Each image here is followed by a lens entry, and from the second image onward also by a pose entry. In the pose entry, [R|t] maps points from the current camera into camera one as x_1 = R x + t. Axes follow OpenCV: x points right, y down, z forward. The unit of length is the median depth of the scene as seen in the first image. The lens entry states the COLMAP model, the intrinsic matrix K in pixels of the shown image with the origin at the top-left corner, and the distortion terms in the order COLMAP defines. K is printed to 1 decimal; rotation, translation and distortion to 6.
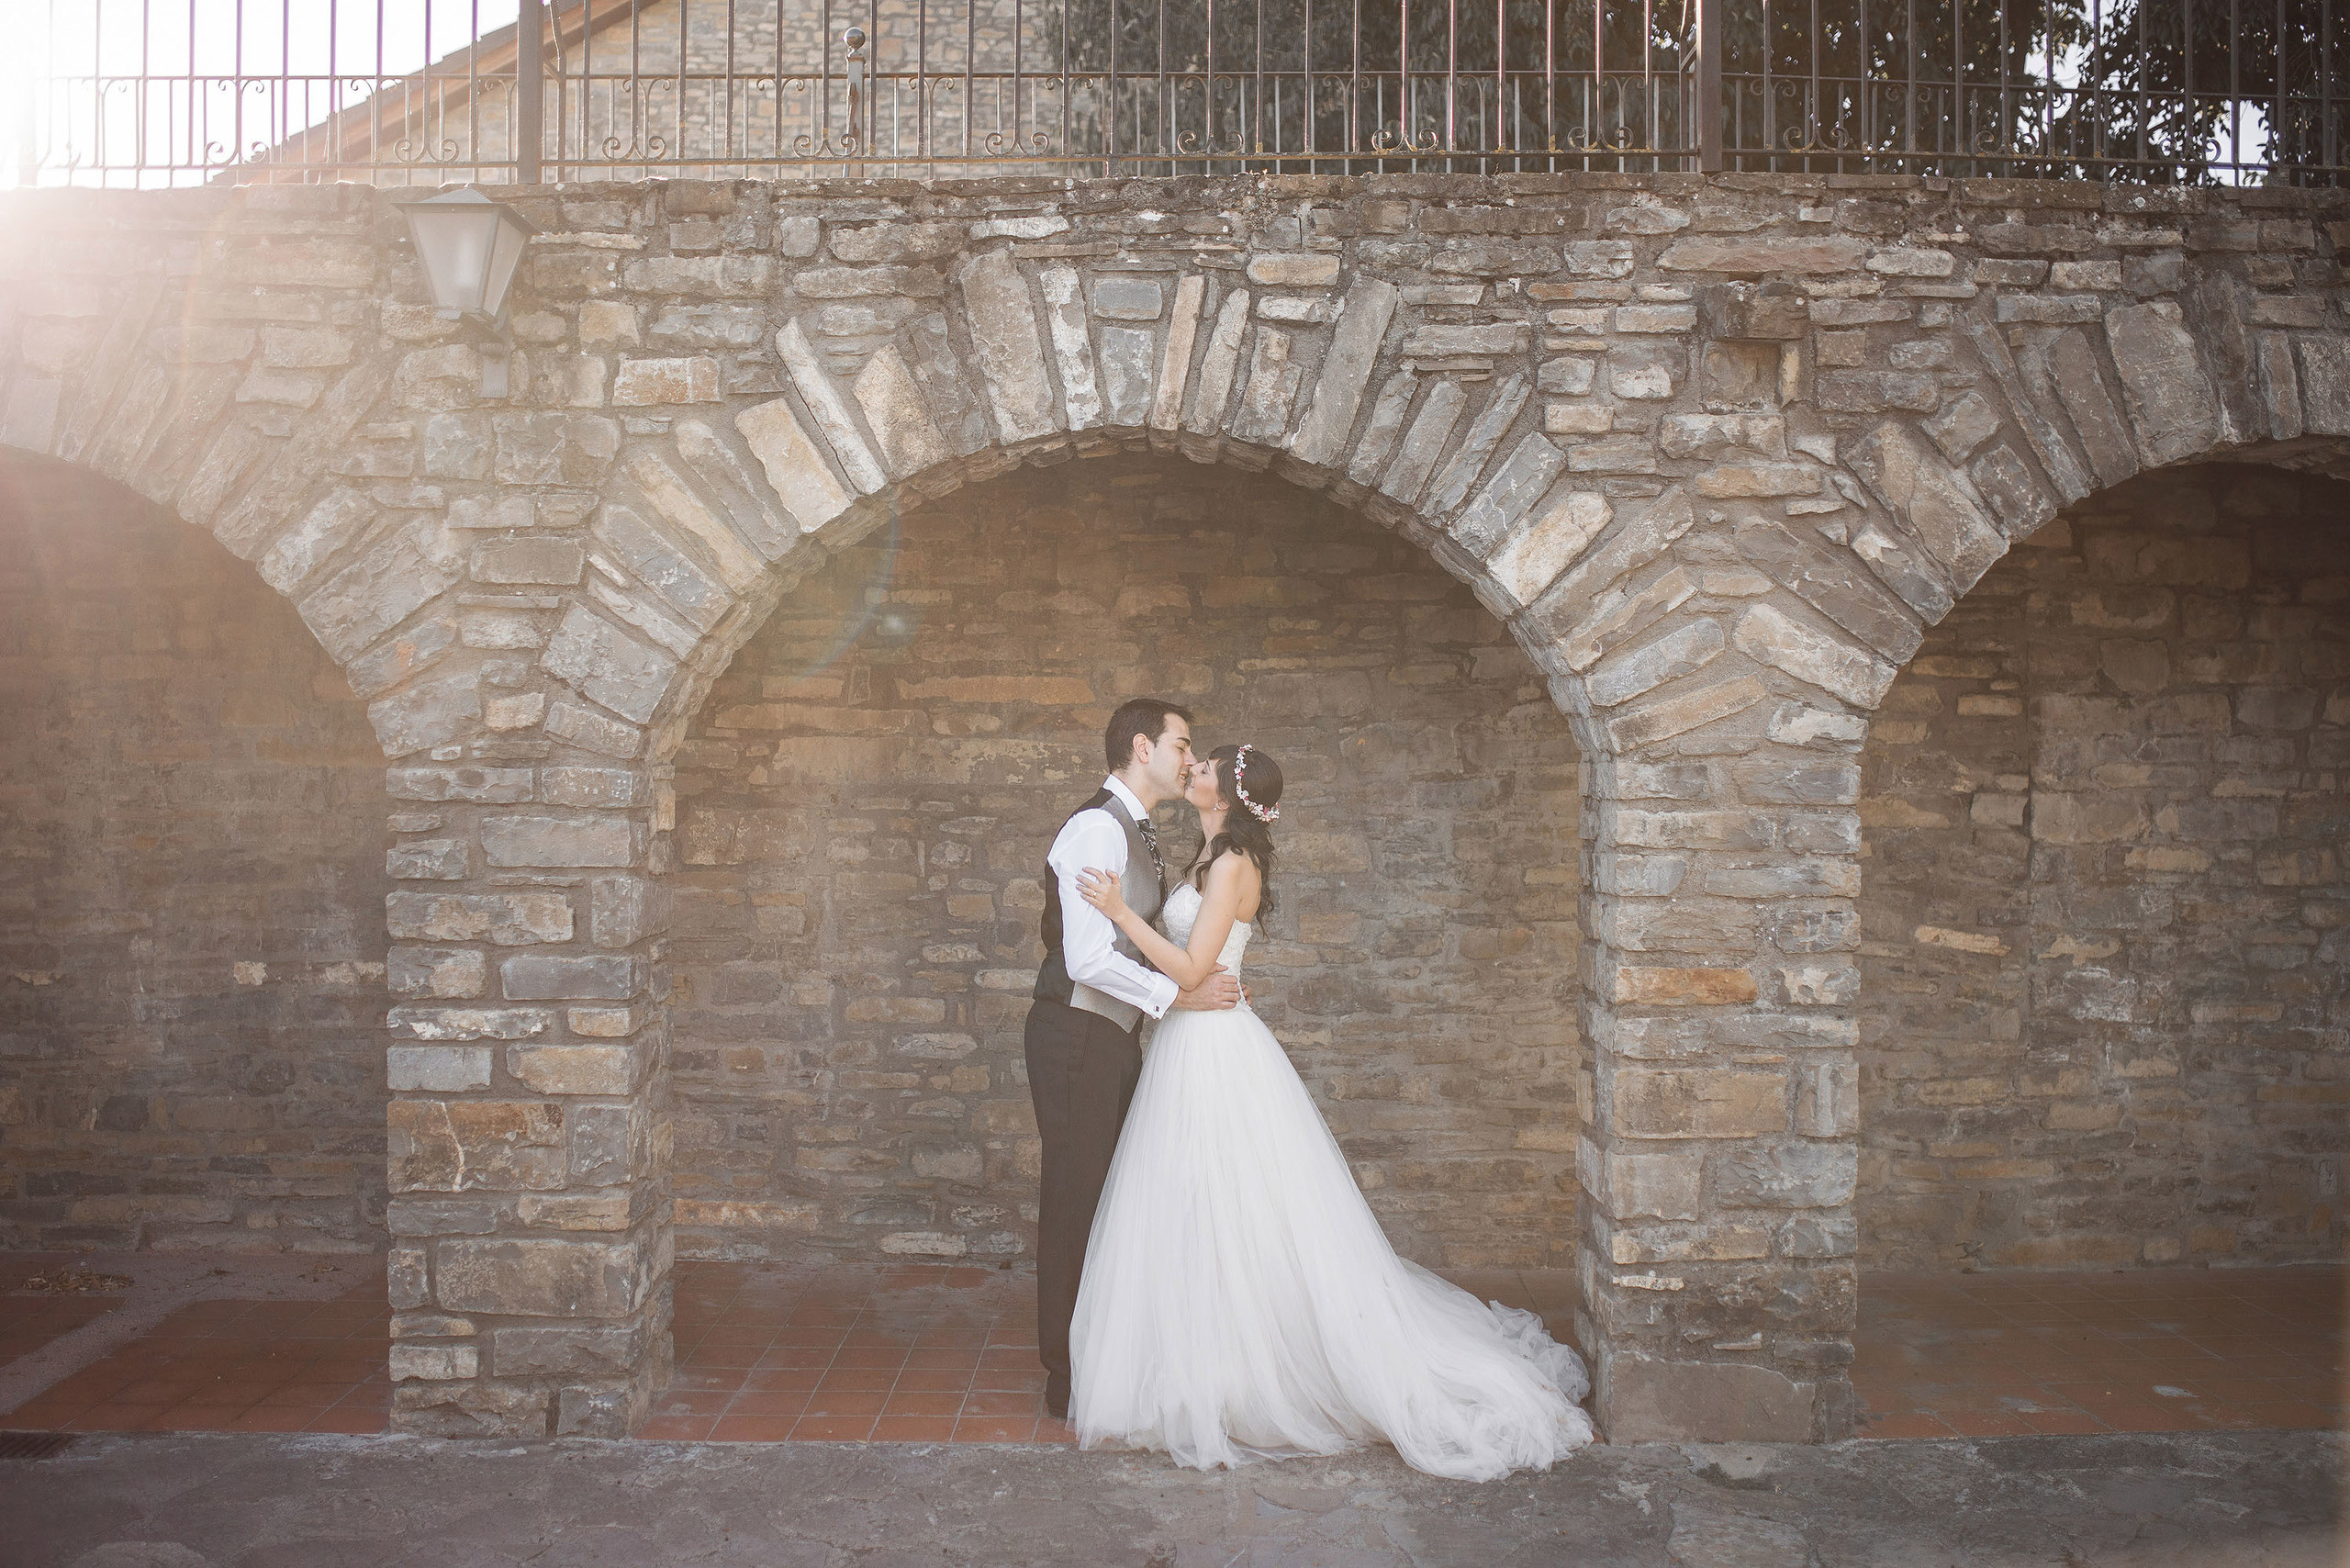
lens RADIAL K [[2249.3, 0, 1200.3], [0, 2249.3, 797.5], [0, 0, 1]] dist [-0.040129, 0.000000]
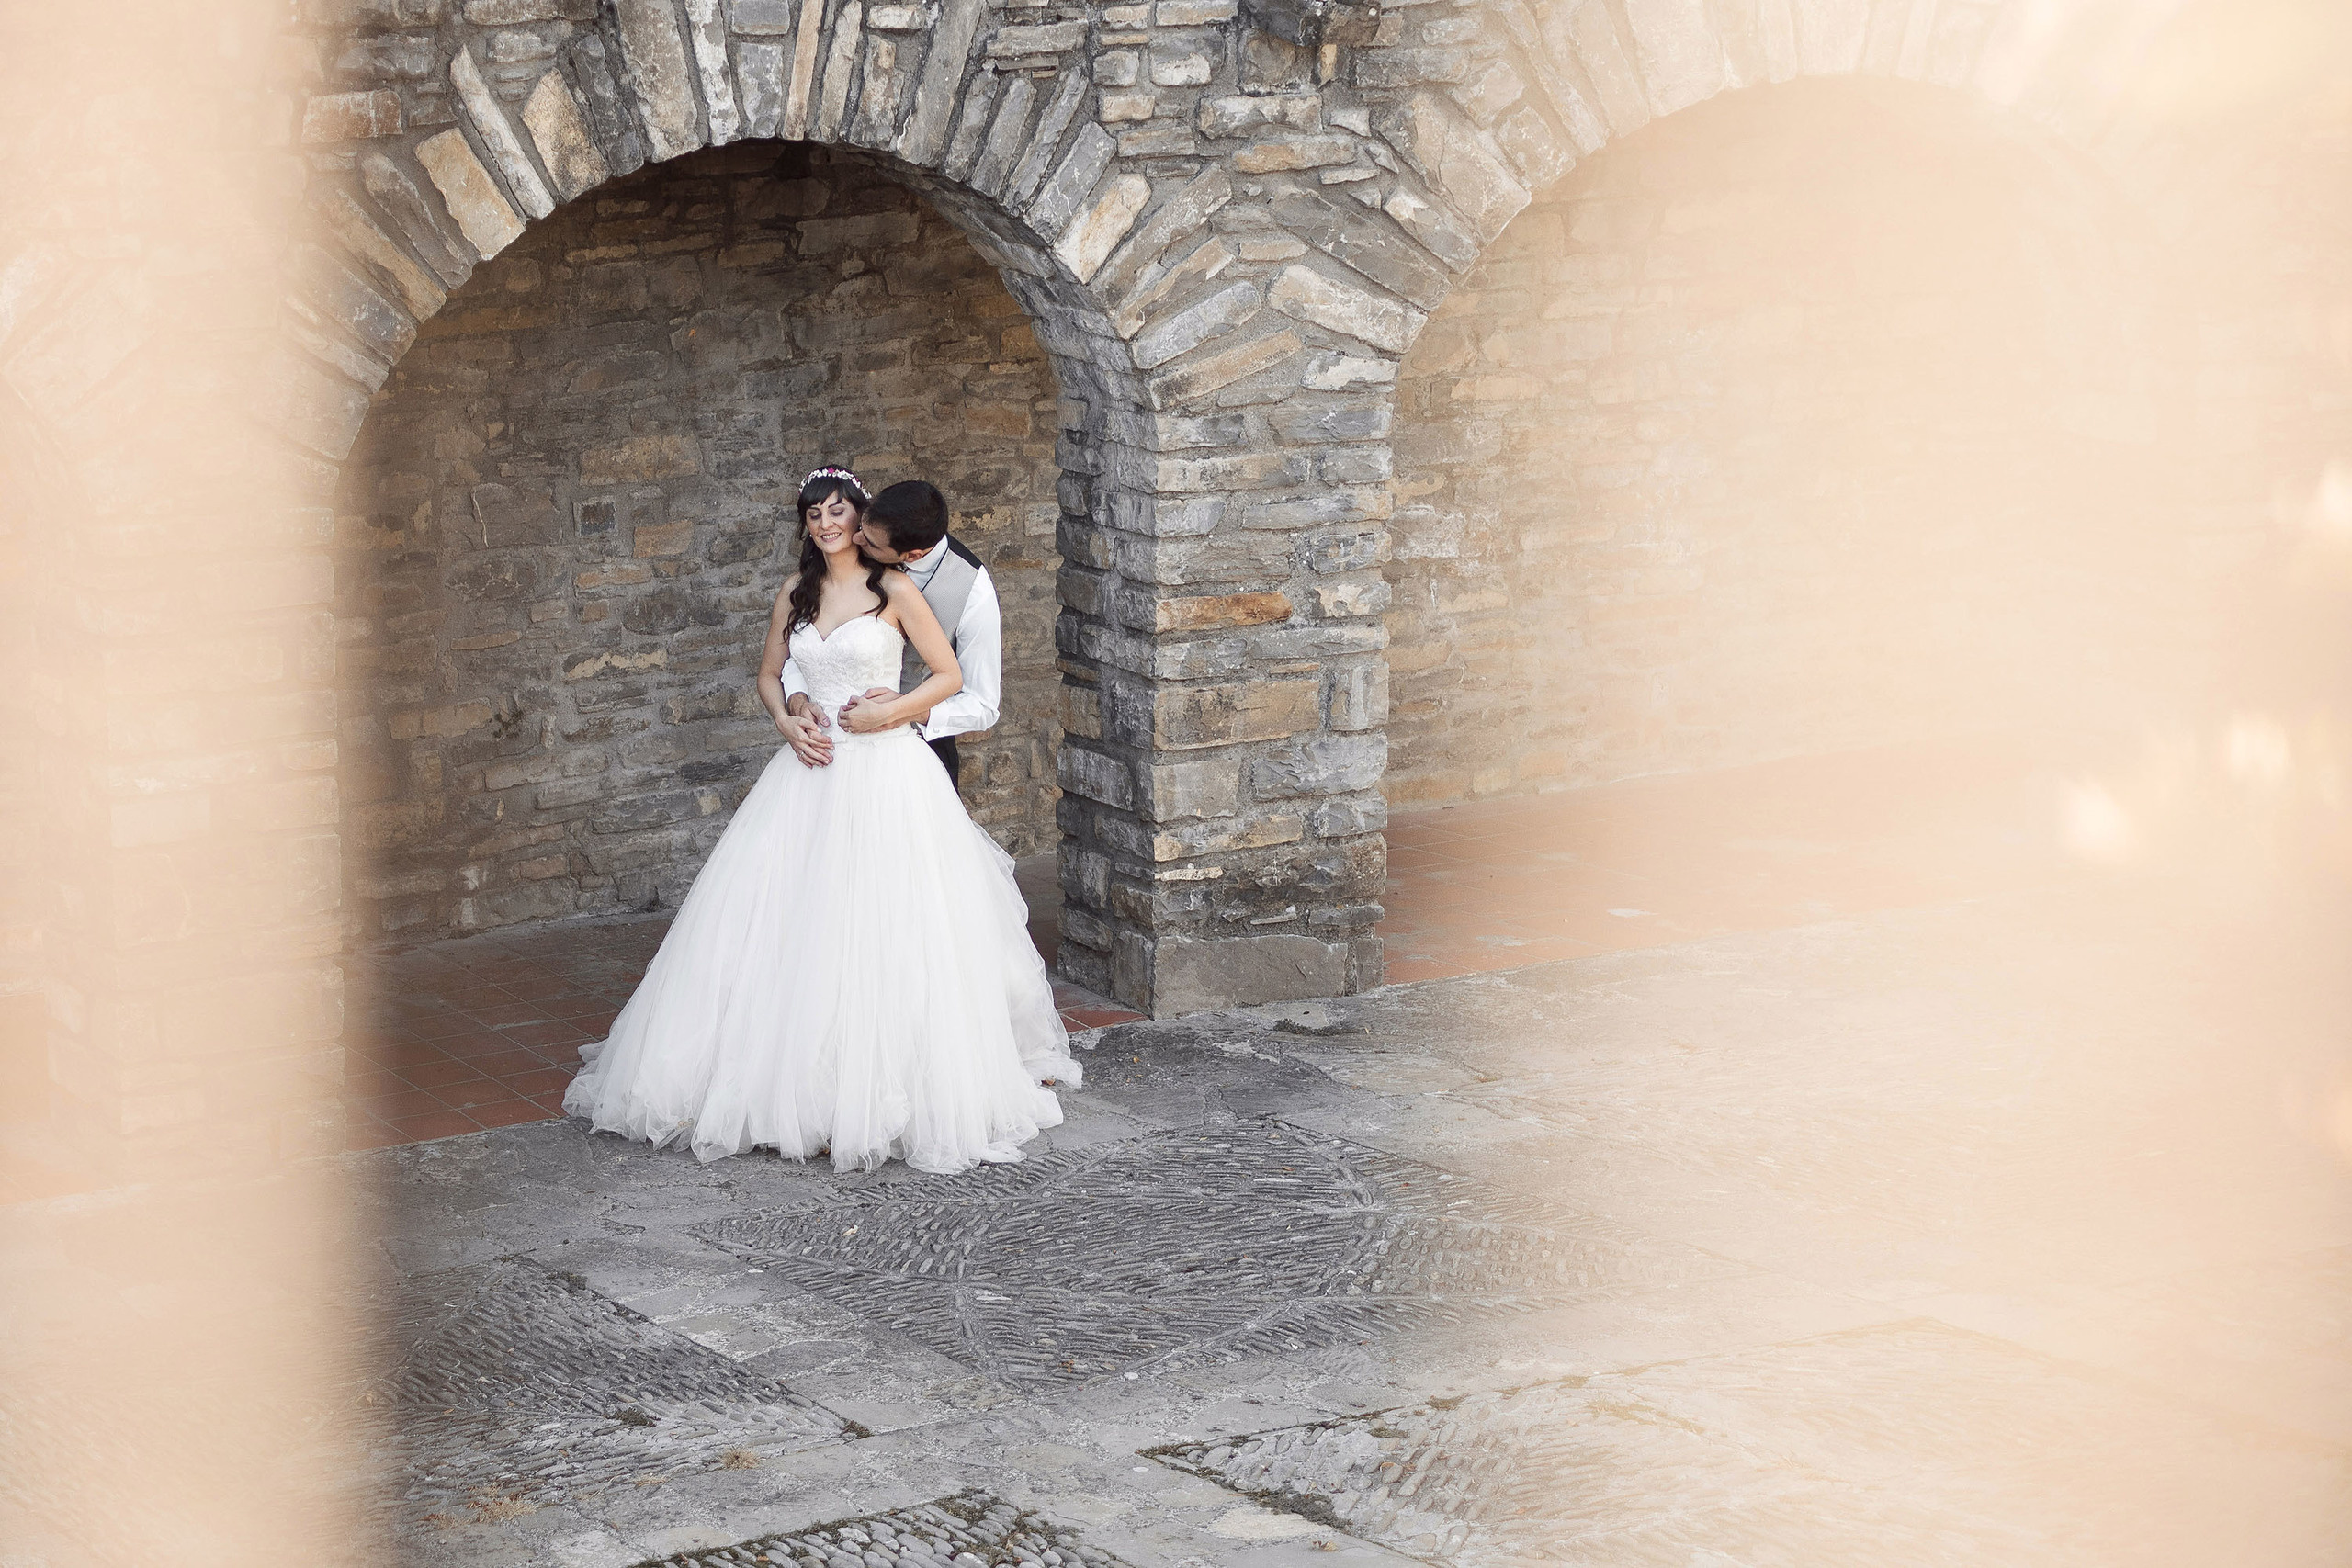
lens RADIAL K [[5713.4, 0, 1186.9], [0, 5713.4, 761.5], [0, 0, 1]] dist [0.194676, 0.000000]
pose [[0.835833, -0.117525, 0.536257, -1.328050], [0.007955, 0.979307, 0.202223, -0.417990], [-0.548927, -0.164759, 0.819472, -1.337956]]
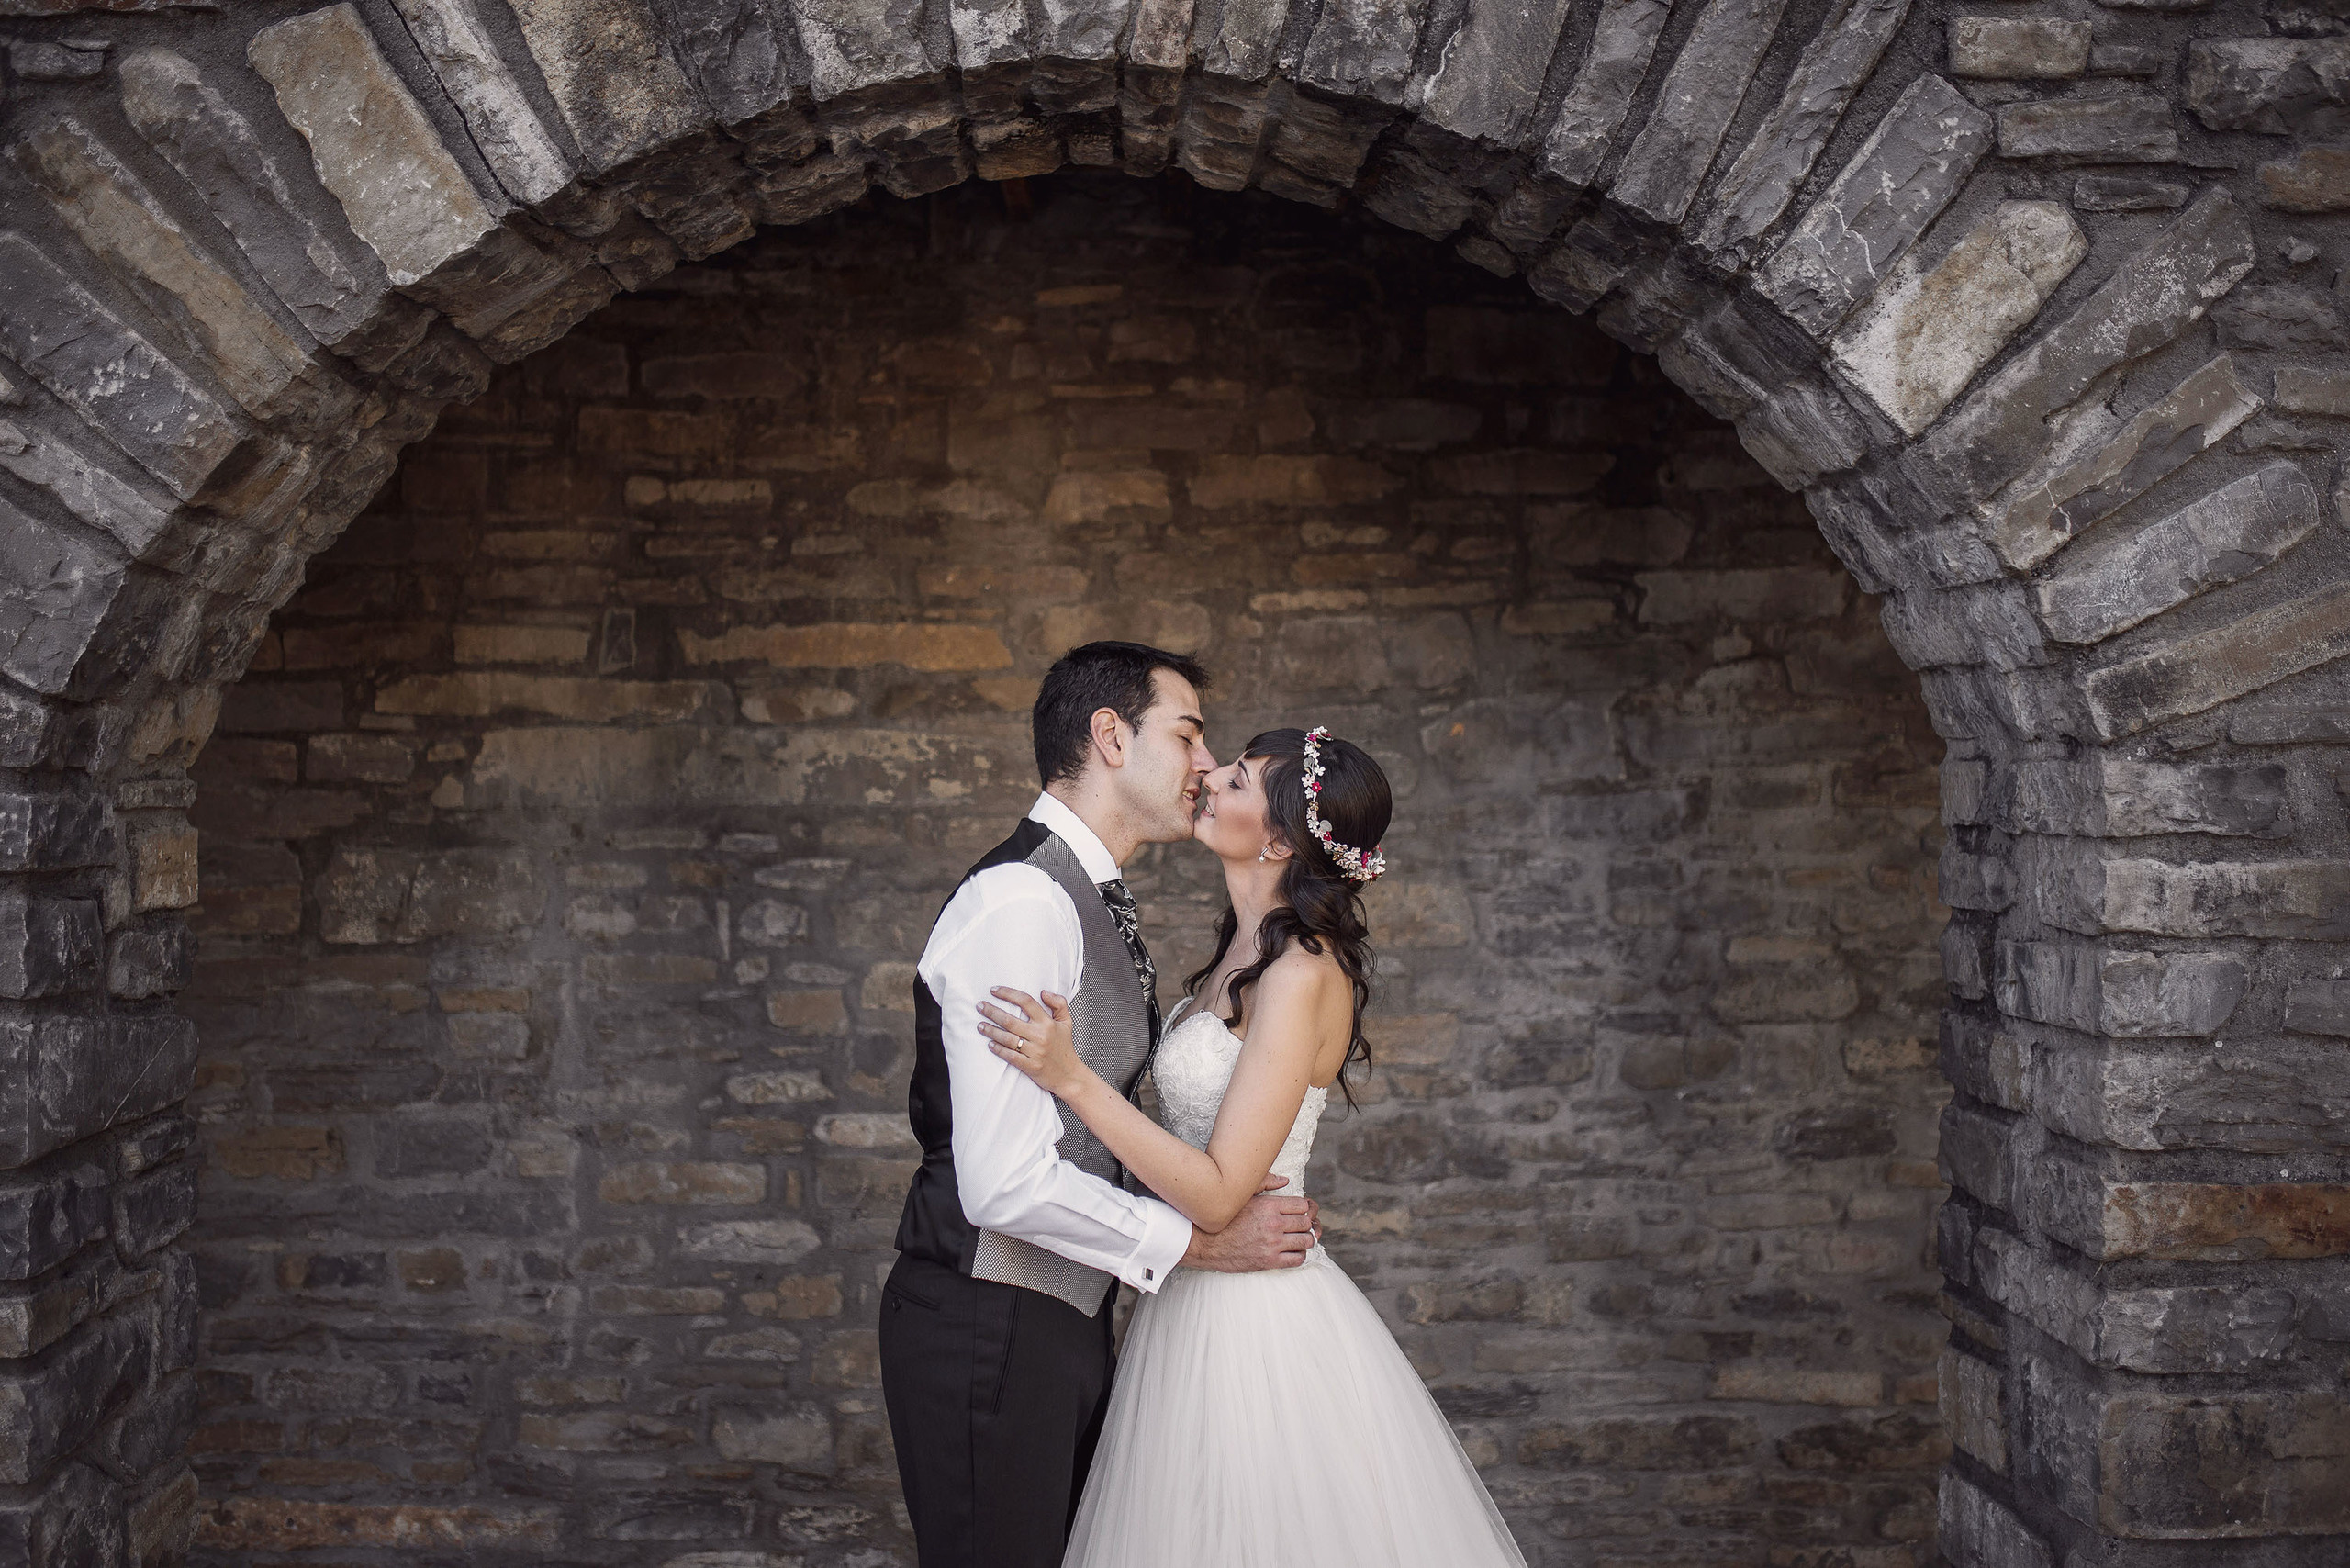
lens RADIAL K [[2248.1, 0, 1196.0], [0, 2248.1, 796.9], [0, 0, 1]] dist [-0.024182, 0.000000]
pose [[0.999321, -0.007594, 0.036052, -0.026149], [0.007637, 0.999970, -0.001039, -0.008744], [-0.036043, 0.001314, 0.999349, 0.524034]]
